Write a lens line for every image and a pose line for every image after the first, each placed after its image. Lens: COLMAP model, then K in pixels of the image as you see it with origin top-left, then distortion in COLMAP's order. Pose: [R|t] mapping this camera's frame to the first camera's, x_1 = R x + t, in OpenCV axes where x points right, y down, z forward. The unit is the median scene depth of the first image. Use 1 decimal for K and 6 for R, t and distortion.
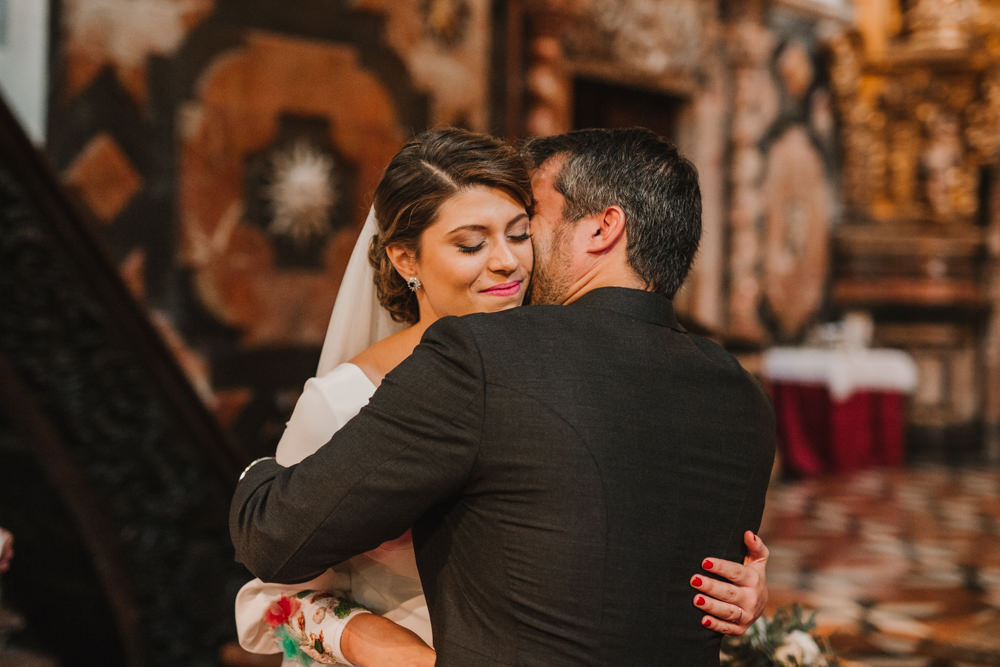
lens RADIAL K [[974.4, 0, 500.0], [0, 974.4, 333.5], [0, 0, 1]] dist [-0.040917, 0.027751]
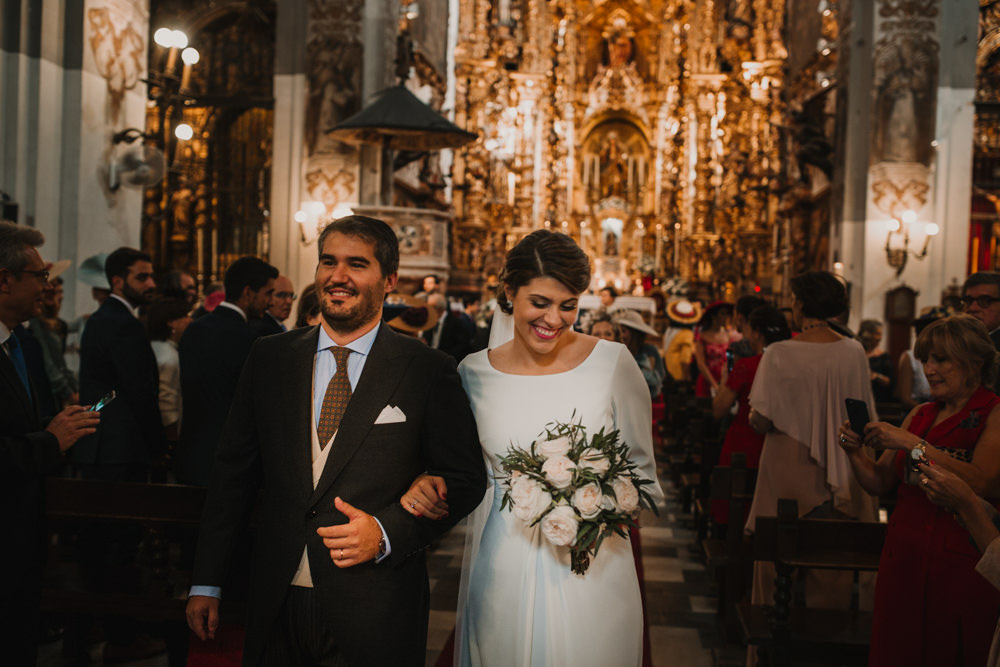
lens RADIAL K [[974.4, 0, 500.0], [0, 974.4, 333.5], [0, 0, 1]] dist [-0.040917, 0.027751]
pose [[0.692893, -0.018732, 0.720797, -2.215078], [0.081622, 0.995275, -0.052596, 0.339345], [-0.716406, 0.095276, 0.691148, -1.659350]]
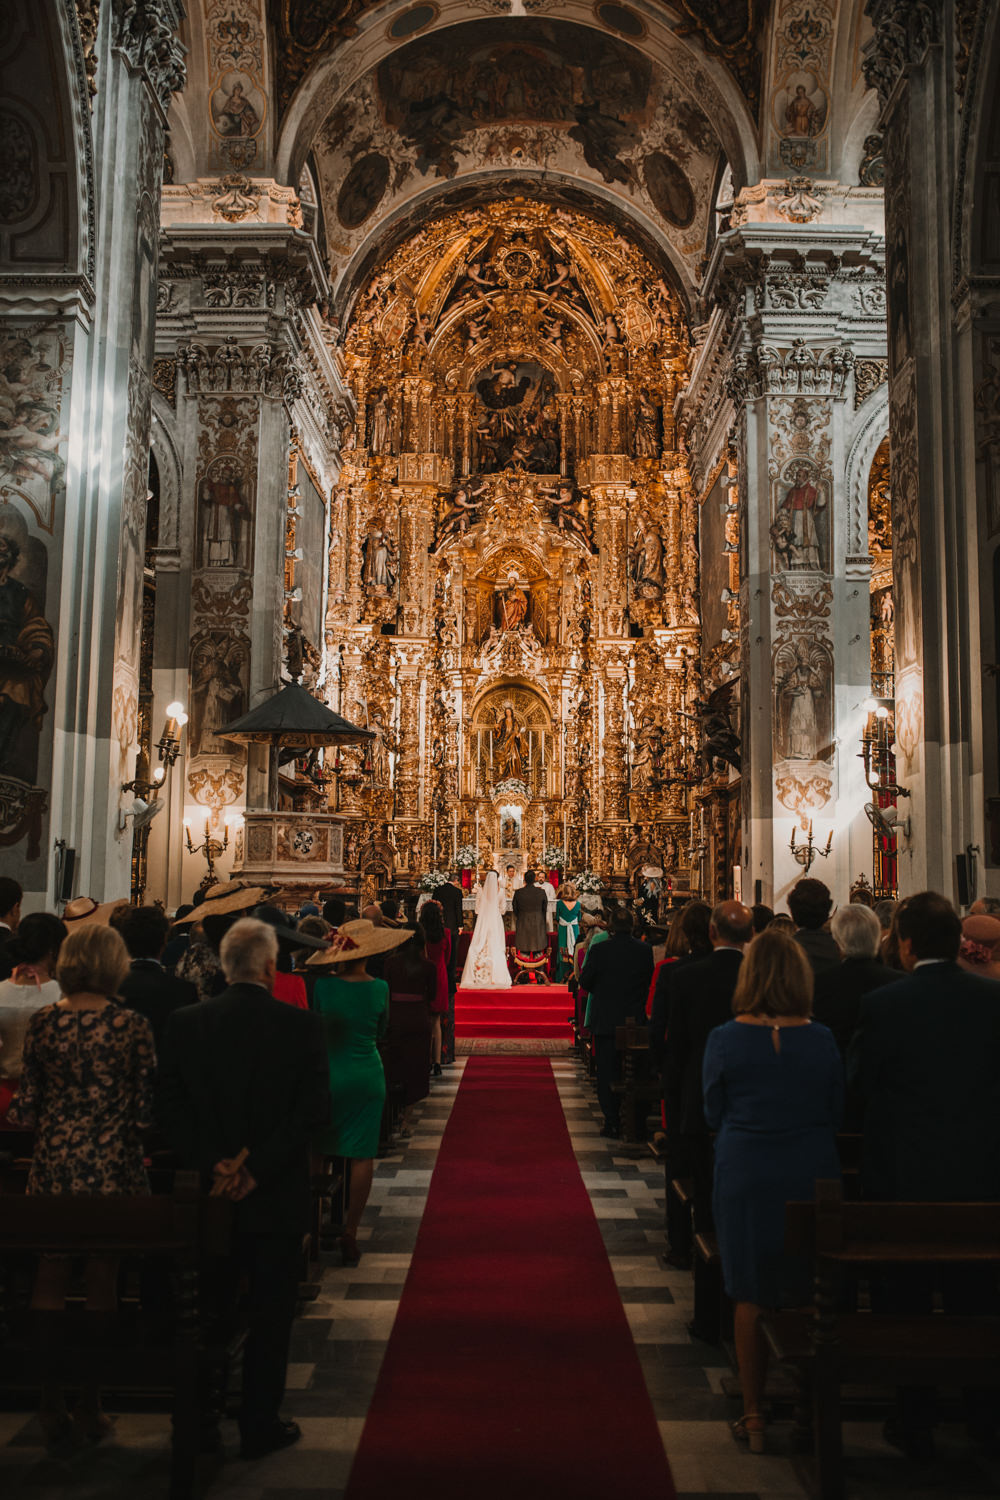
lens RADIAL K [[1461.6, 0, 500.0], [0, 1461.6, 750.0], [0, 0, 1]] dist [-0.040917, 0.027751]
pose [[0.606172, 0.069018, 0.792334, -3.081077], [0.112673, 0.978728, -0.171454, 0.384028], [-0.787312, 0.193205, 0.585501, -2.263734]]
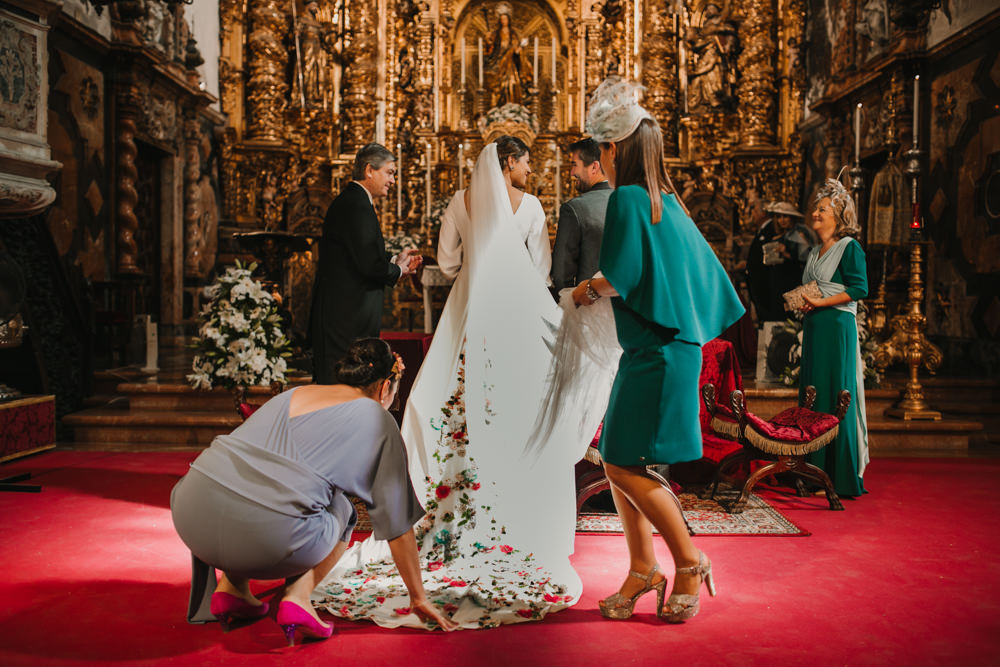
lens RADIAL K [[974.4, 0, 500.0], [0, 974.4, 333.5], [0, 0, 1]] dist [-0.040917, 0.027751]
pose [[0.594792, -0.044489, 0.802648, -0.951424], [0.114990, 0.992908, -0.030178, 0.239071], [-0.795613, 0.110246, 0.595690, -0.621208]]
